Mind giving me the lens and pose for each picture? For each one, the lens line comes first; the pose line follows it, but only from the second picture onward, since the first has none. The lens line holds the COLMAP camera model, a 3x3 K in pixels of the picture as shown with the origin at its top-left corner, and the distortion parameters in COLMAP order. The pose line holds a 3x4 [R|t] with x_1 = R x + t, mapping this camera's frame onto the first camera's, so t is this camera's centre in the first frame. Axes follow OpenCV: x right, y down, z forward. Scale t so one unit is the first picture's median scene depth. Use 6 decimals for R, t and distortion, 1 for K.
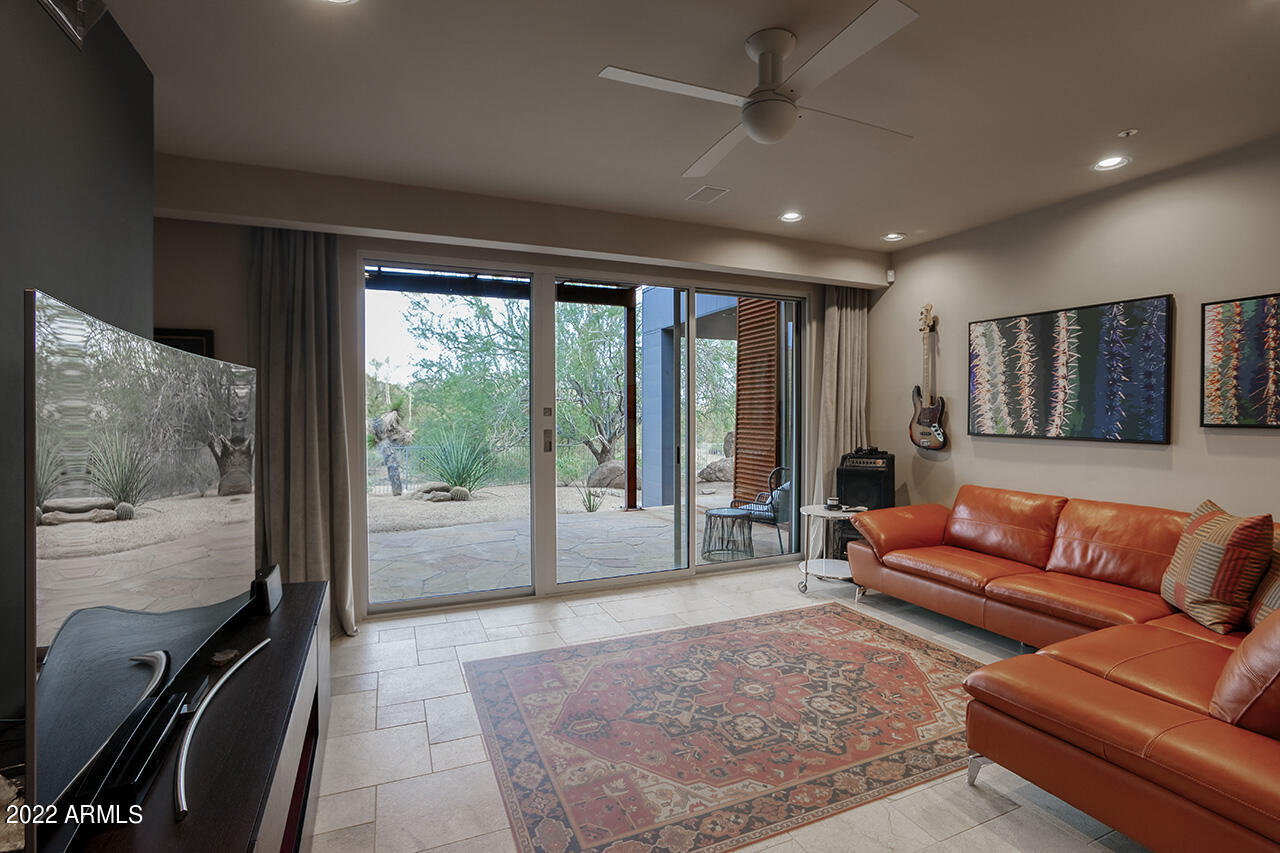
lens RADIAL K [[594.6, 0, 628.1], [0, 594.6, 427.0], [0, 0, 1]] dist [-0.026341, 0.000455]
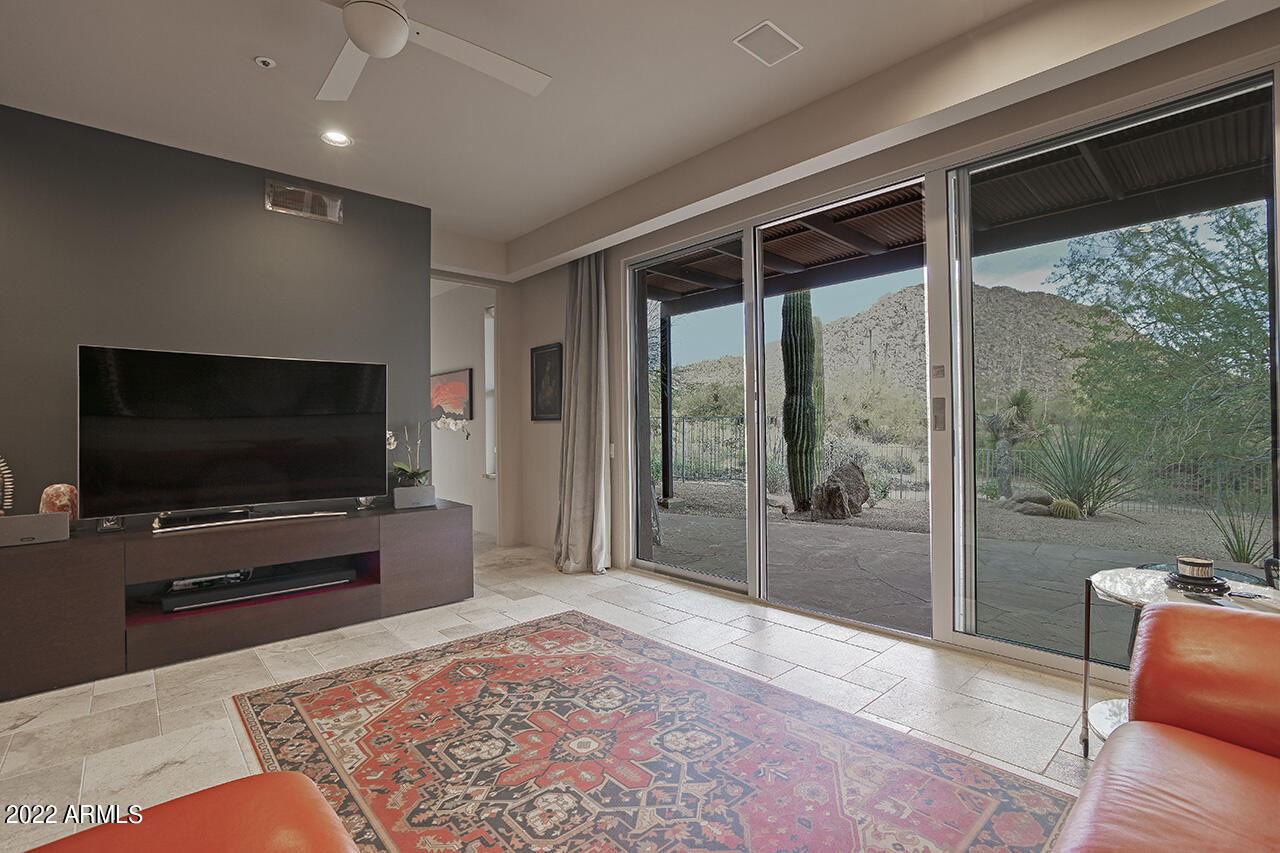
lens RADIAL K [[594.6, 0, 628.1], [0, 594.6, 427.0], [0, 0, 1]] dist [-0.026341, 0.000455]
pose [[0.302481, -0.007734, -0.953124, 0.989222], [-0.009737, 0.999890, -0.011204, 0.082852], [0.953106, 0.012670, 0.302372, 0.920722]]
